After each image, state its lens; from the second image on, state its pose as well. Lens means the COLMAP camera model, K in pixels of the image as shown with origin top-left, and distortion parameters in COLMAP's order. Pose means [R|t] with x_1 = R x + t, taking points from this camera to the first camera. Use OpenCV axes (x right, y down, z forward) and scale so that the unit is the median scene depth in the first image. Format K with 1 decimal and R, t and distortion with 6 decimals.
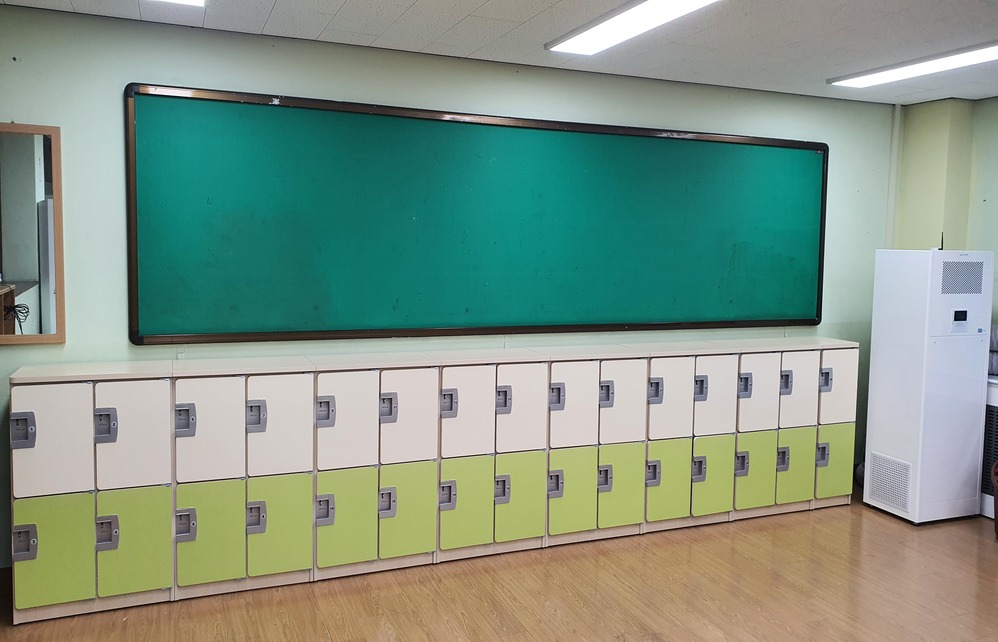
lens RADIAL K [[763.8, 0, 573.8], [0, 763.8, 306.9], [0, 0, 1]] dist [0.009475, -0.008165]
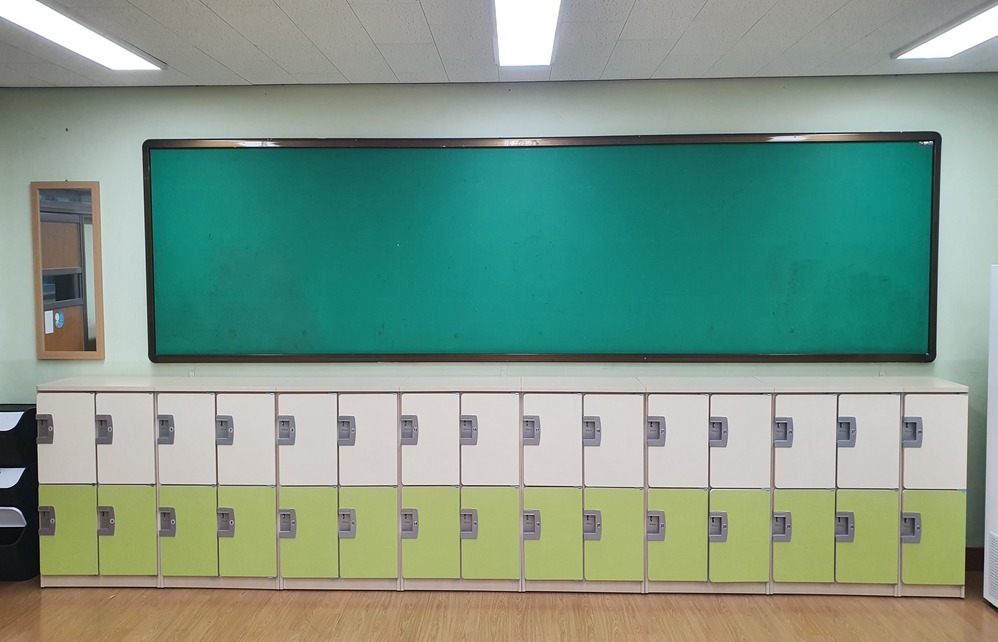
lens RADIAL K [[763.8, 0, 573.8], [0, 763.8, 306.9], [0, 0, 1]] dist [0.009475, -0.008165]
pose [[0.908262, -0.001087, -0.418401, 0.350328], [-0.012268, 0.999497, -0.029228, -0.006043], [0.418222, 0.031680, 0.907792, 0.141206]]
